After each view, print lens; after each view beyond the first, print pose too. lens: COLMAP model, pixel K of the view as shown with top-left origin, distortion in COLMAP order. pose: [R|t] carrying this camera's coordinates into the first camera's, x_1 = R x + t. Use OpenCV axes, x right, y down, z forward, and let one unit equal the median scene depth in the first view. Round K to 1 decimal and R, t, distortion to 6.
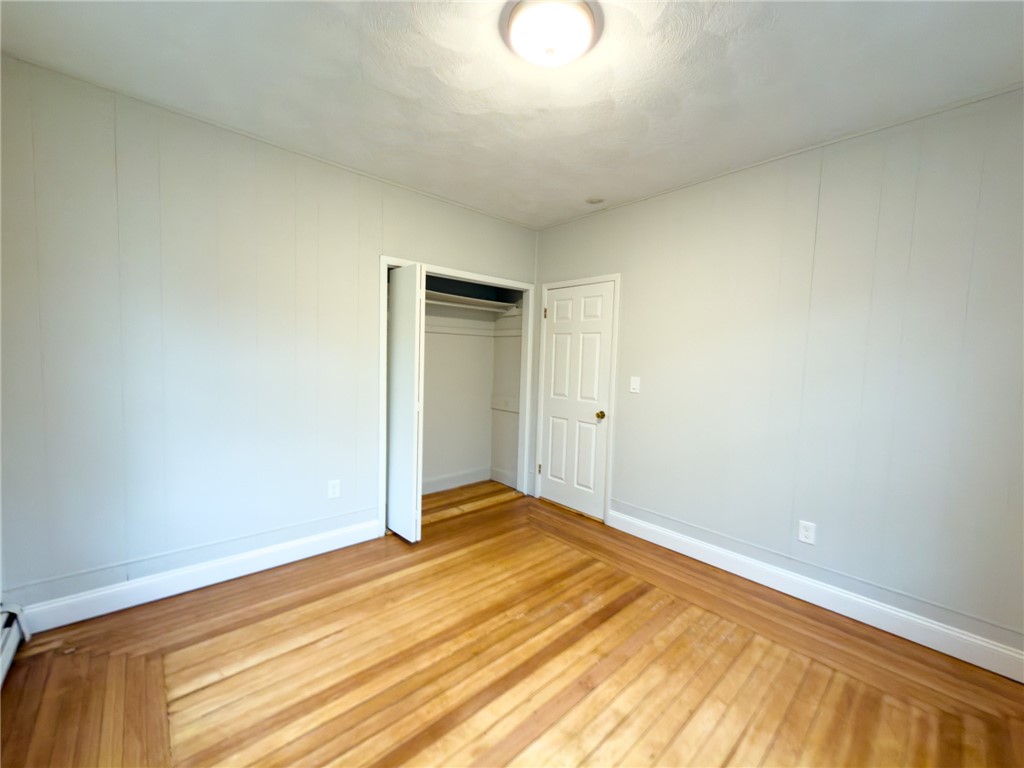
lens RADIAL K [[408.3, 0, 514.3], [0, 408.3, 384.1], [0, 0, 1]] dist [0.002604, -0.000500]
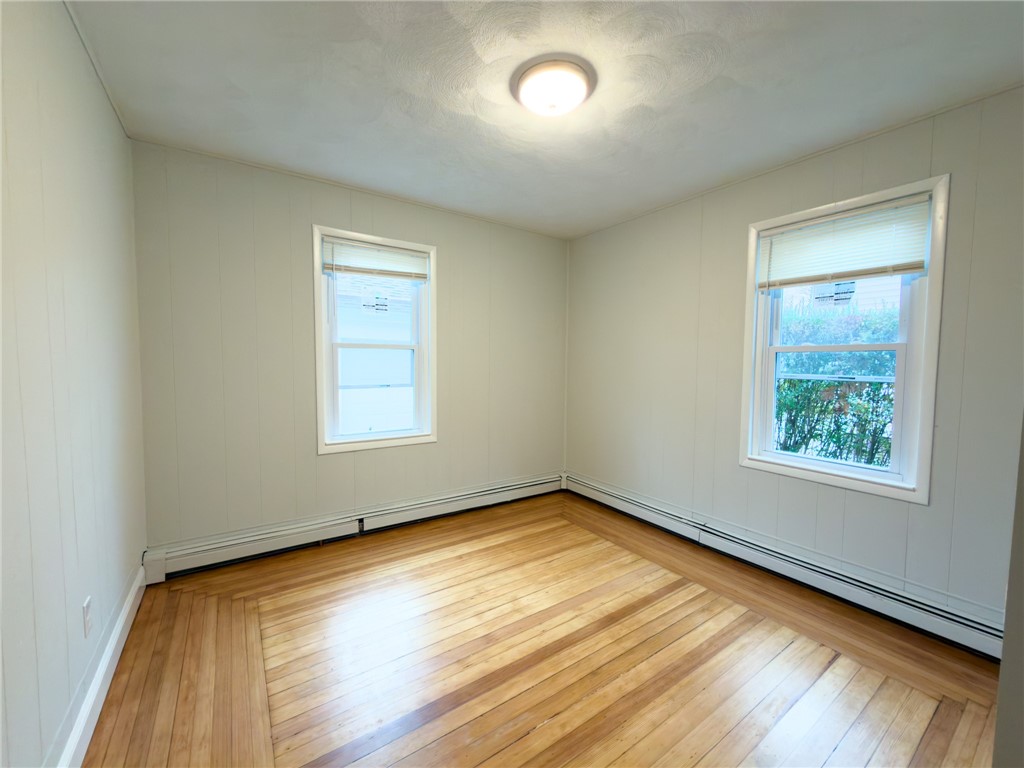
lens RADIAL K [[408.3, 0, 515.0], [0, 408.3, 384.3], [0, 0, 1]] dist [0.002604, -0.000500]
pose [[-0.990382, -0.048039, 0.129753, -0.003306], [-0.032050, 0.991937, 0.122614, -0.118625], [-0.134597, 0.117277, -0.983936, 1.943139]]
